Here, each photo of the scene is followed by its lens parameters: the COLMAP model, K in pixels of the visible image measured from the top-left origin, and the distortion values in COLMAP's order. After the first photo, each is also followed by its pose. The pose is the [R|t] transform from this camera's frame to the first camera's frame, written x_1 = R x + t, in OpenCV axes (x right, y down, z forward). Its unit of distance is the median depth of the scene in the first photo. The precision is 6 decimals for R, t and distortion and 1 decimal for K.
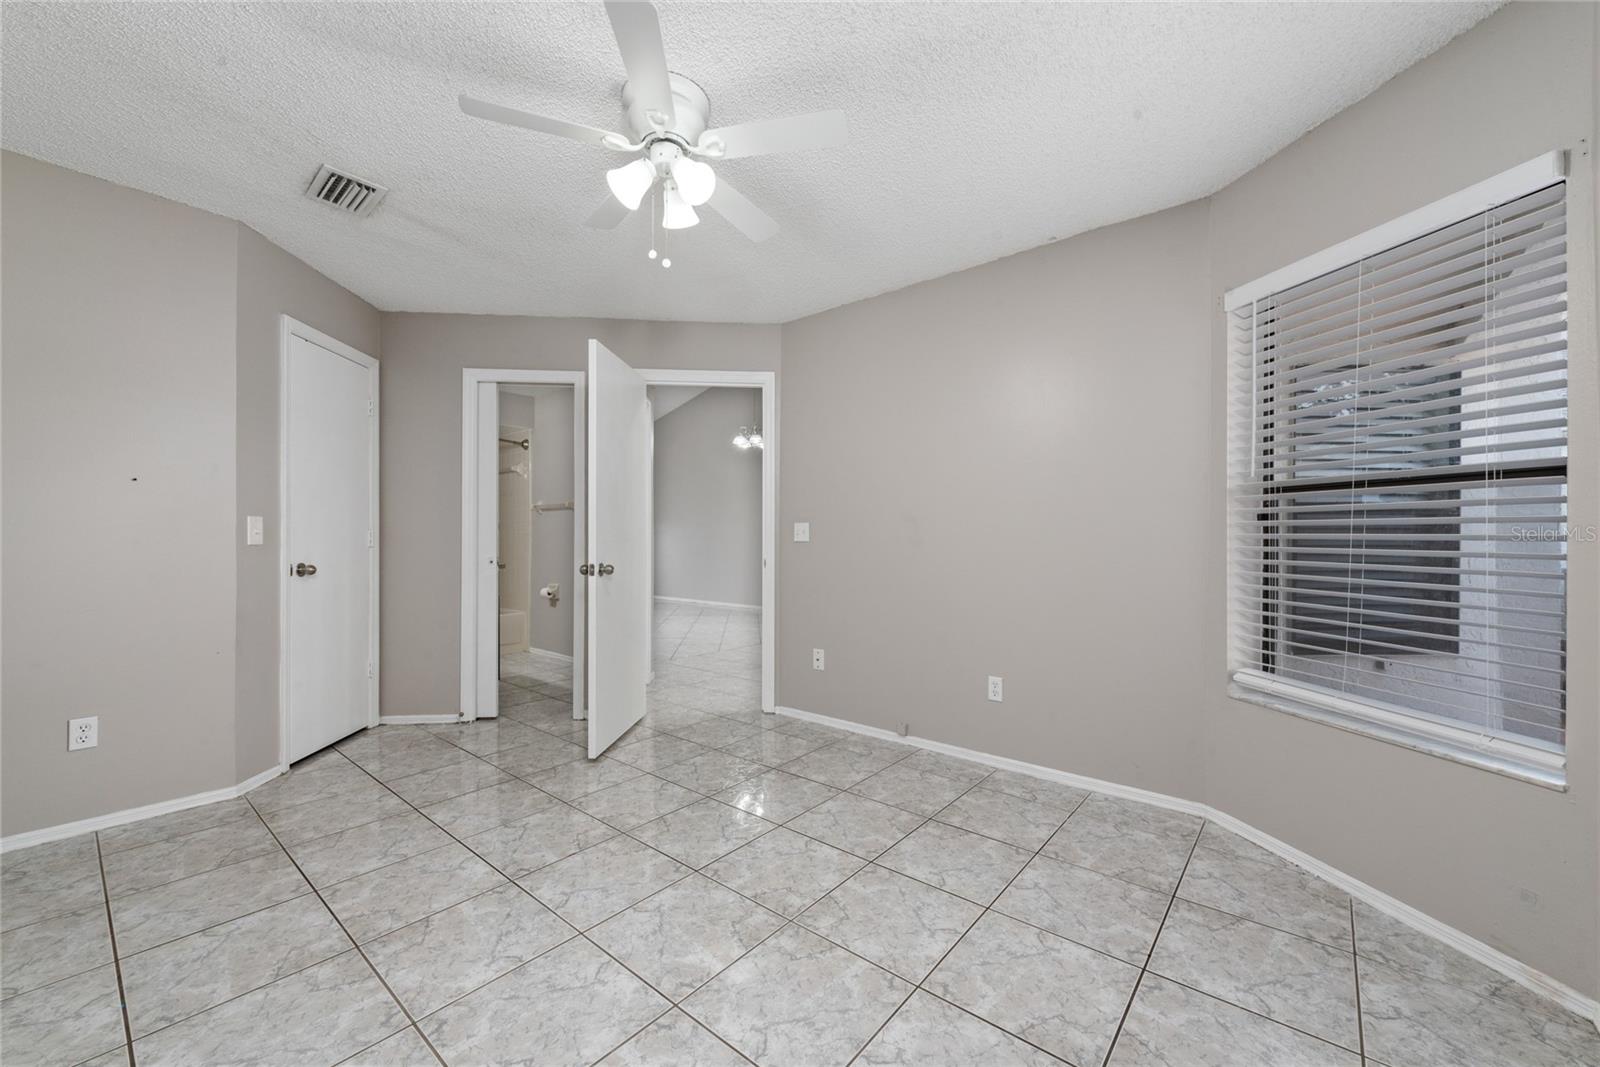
lens RADIAL K [[623.8, 0, 807.7], [0, 623.8, 536.7], [0, 0, 1]] dist [0.008935, -0.001085]
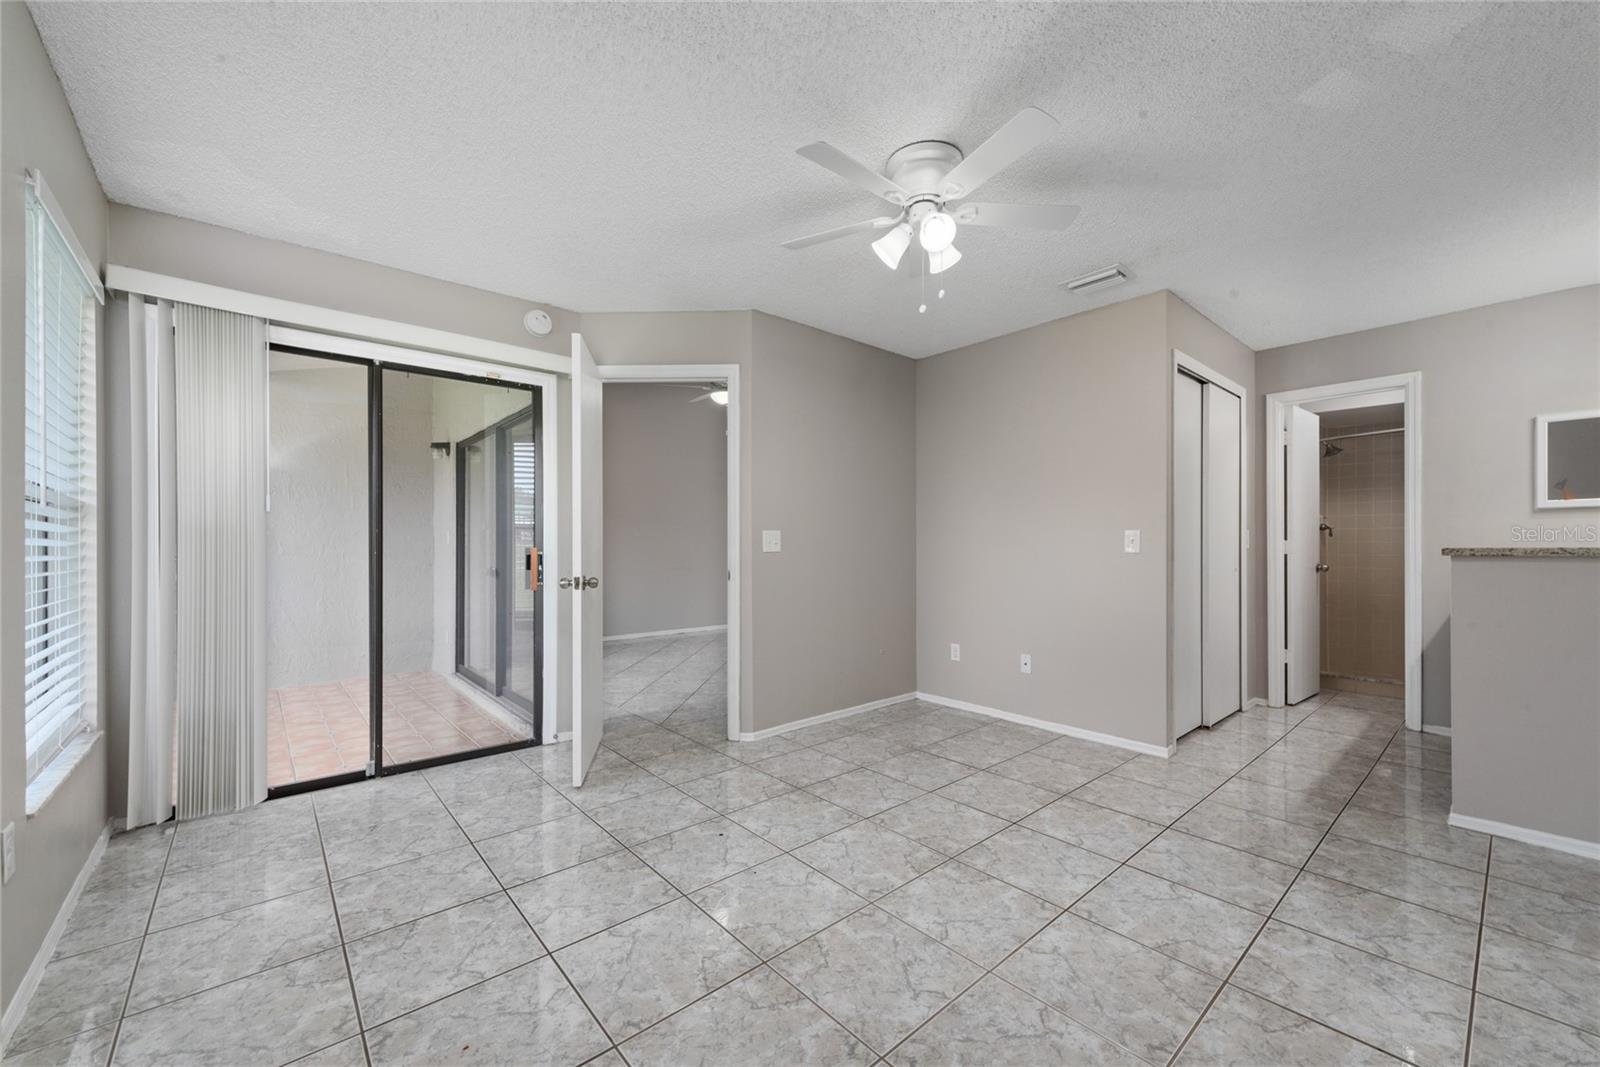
lens RADIAL K [[623.7, 0, 807.9], [0, 623.7, 541.9], [0, 0, 1]] dist [0.001640, -0.000031]
pose [[0.986775, -0.000648, -0.162092, -0.112046], [0.000186, 0.999996, -0.002869, -0.002926], [0.162093, 0.002801, 0.986772, -0.264209]]
